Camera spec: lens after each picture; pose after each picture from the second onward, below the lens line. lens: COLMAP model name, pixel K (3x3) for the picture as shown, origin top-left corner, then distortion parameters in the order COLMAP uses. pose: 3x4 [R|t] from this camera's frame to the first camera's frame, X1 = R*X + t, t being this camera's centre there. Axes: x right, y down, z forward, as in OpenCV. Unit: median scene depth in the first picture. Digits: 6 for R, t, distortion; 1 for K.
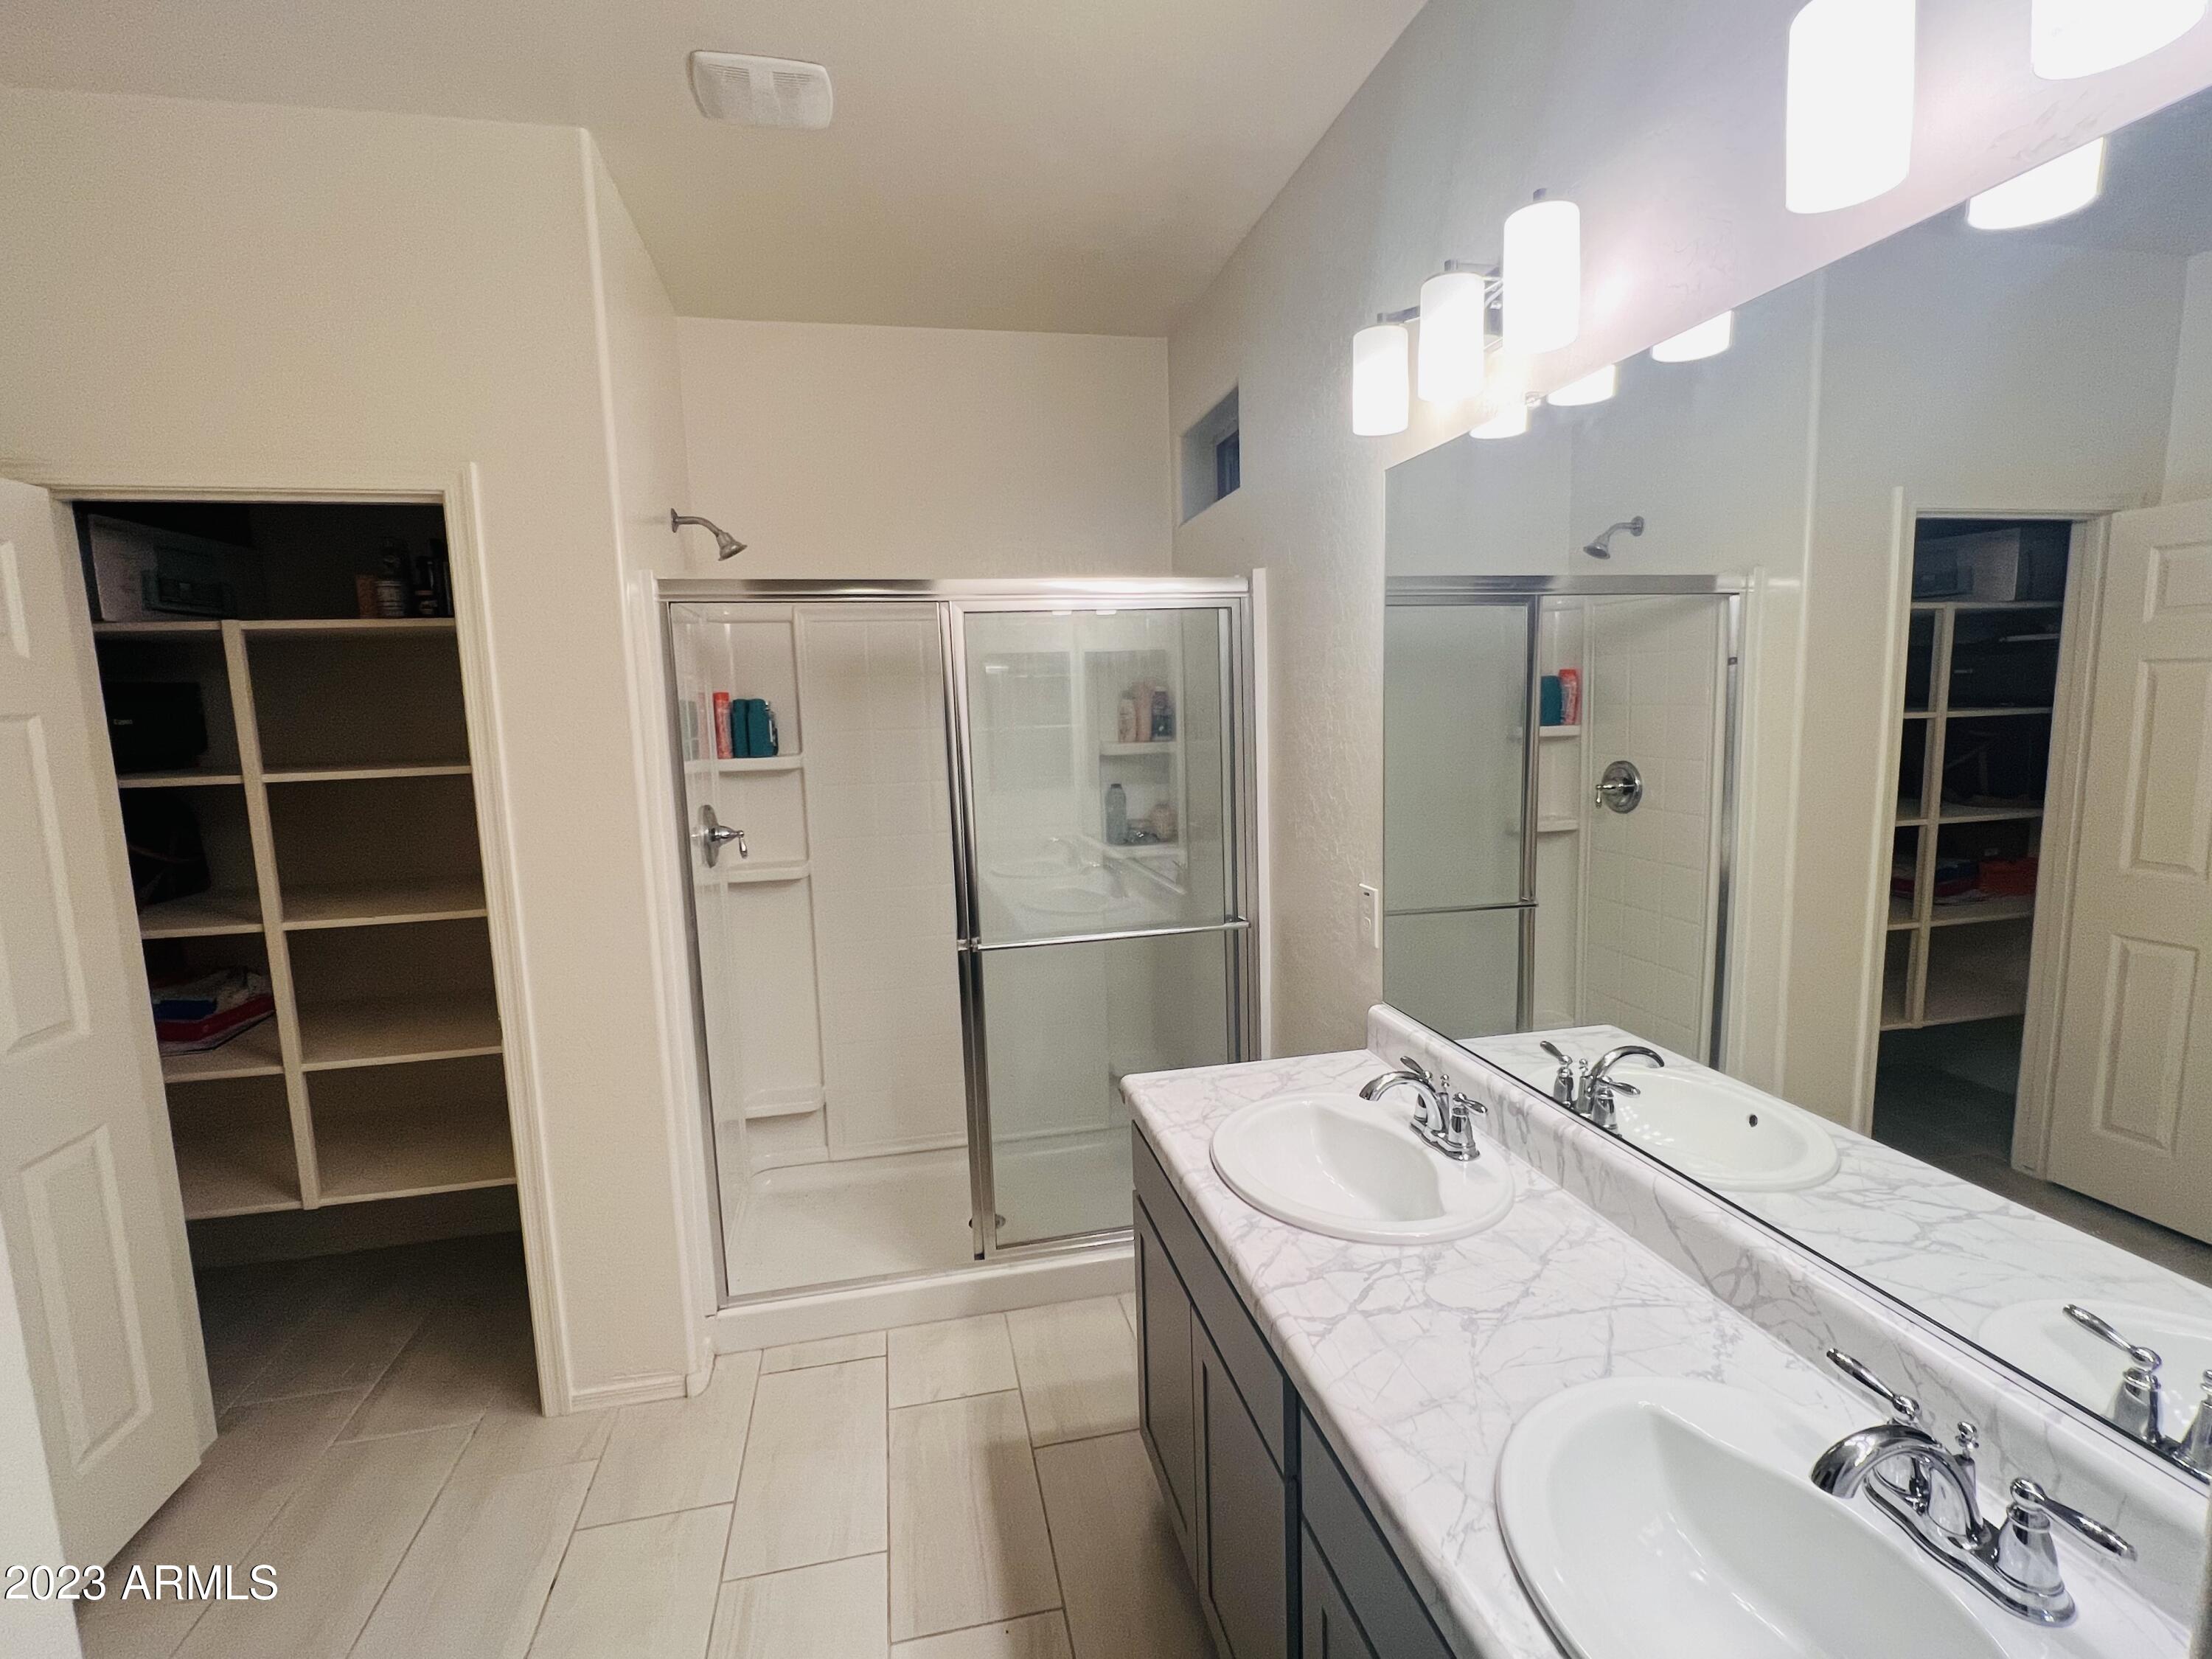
lens RADIAL K [[1037.9, 0, 1106.0], [0, 1037.9, 829.5], [0, 0, 1]] dist [0.000717, -0.000105]
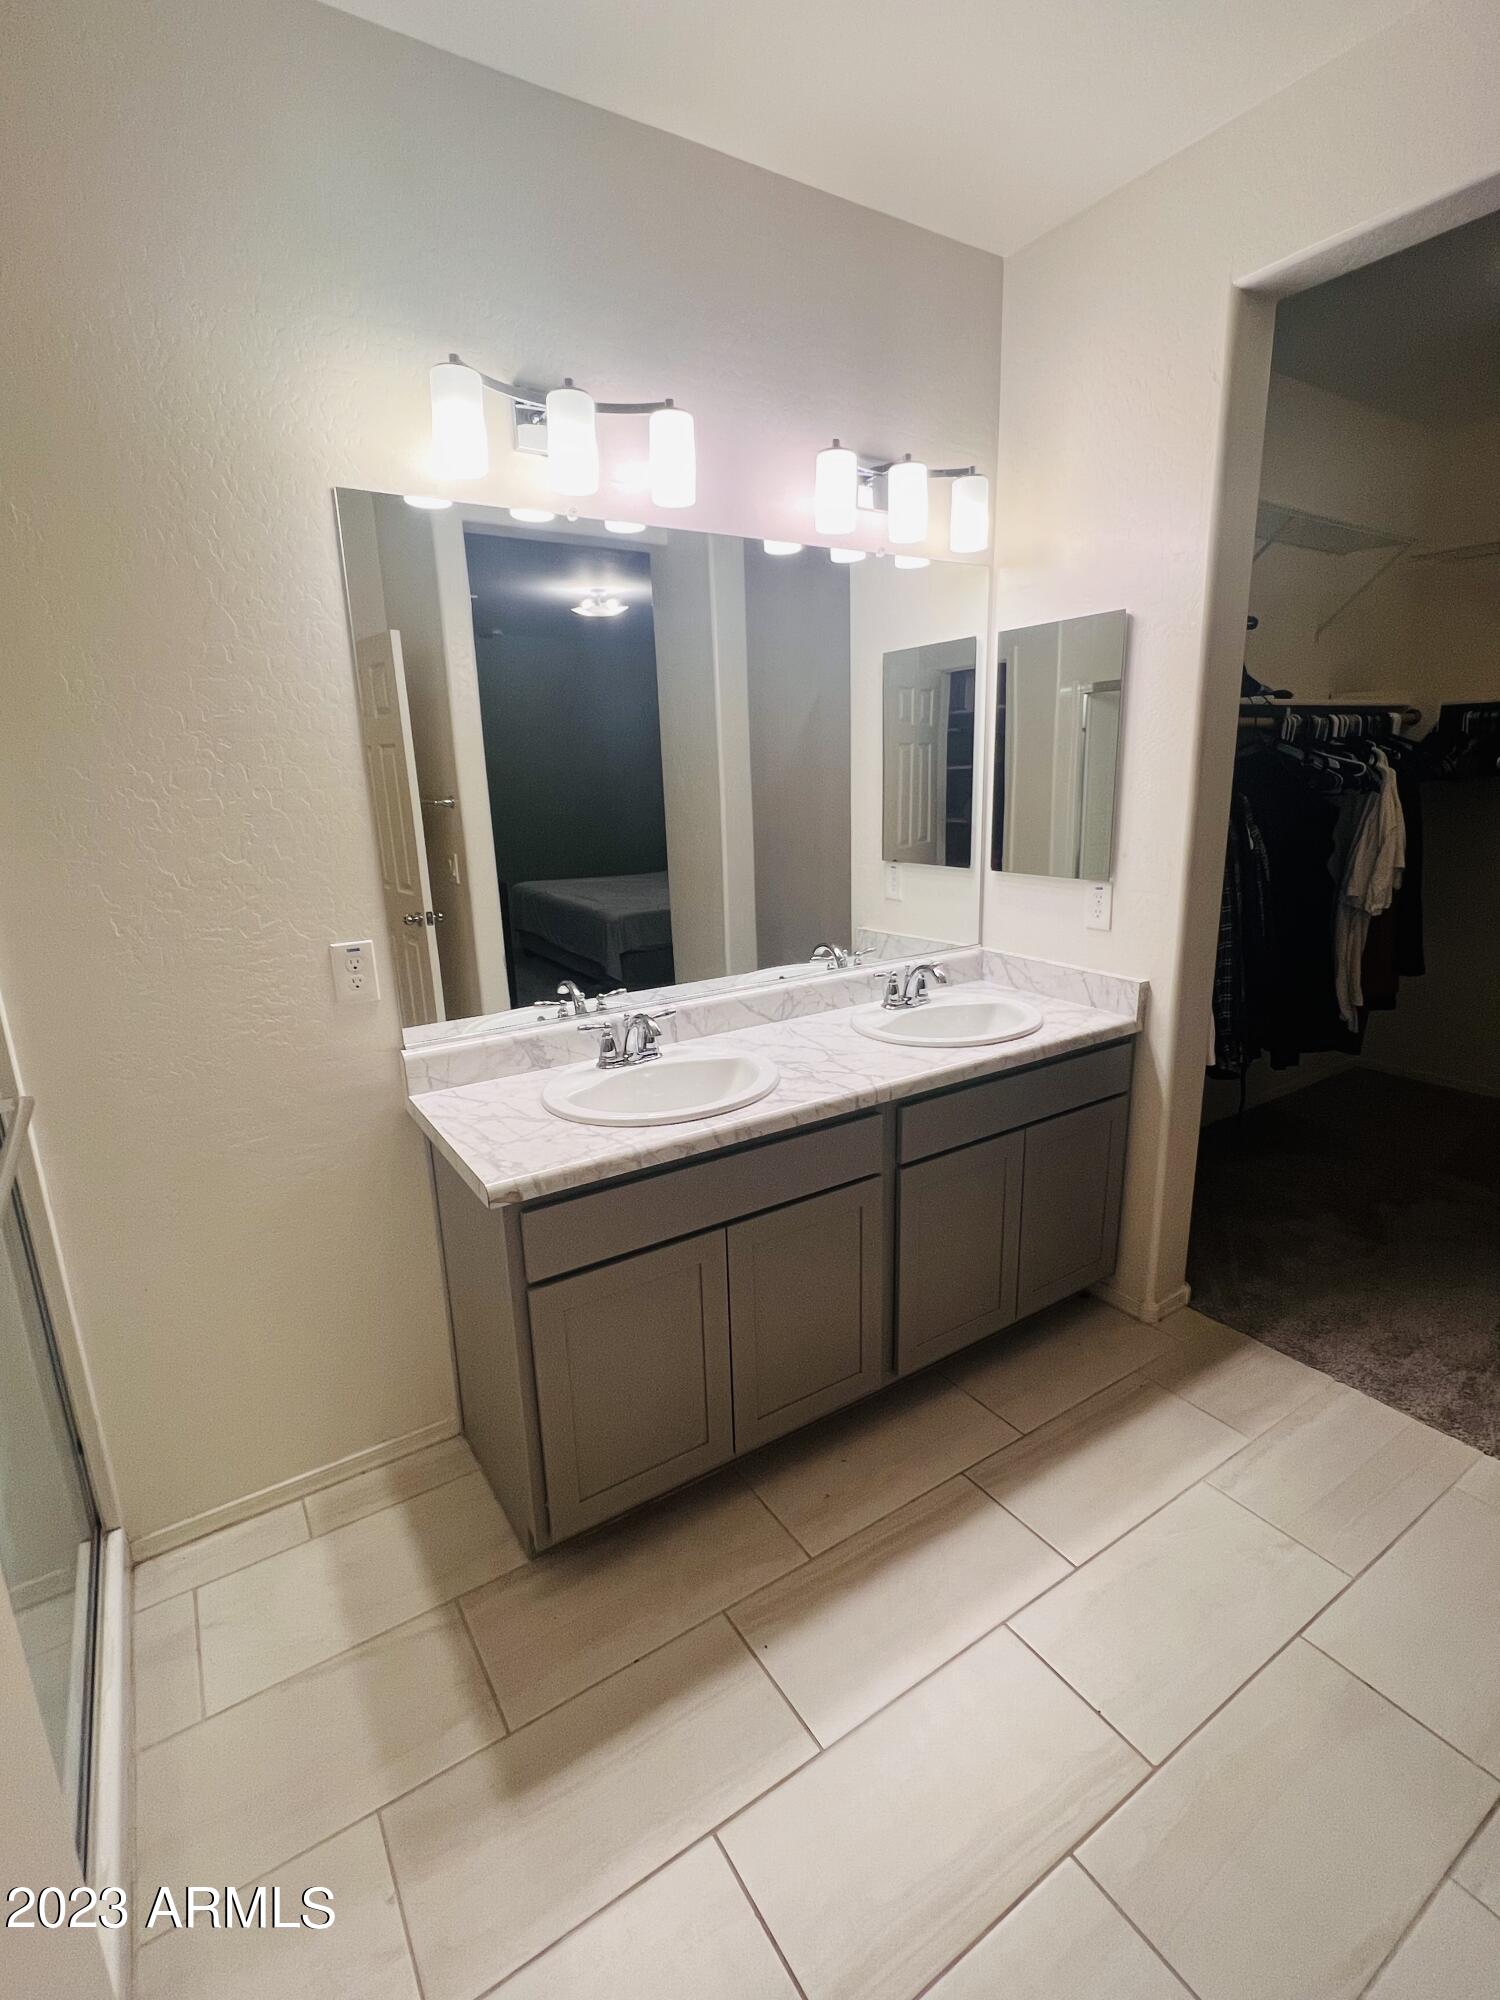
lens RADIAL K [[938.5, 0, 756.8], [0, 938.5, 1006.5], [0, 0, 1]] dist [0.000717, -0.000105]
pose [[-0.355786, -0.191784, 0.914677, -0.816228], [0.161283, 0.951433, 0.262226, -0.065052], [-0.920545, 0.240818, -0.307576, 1.149299]]
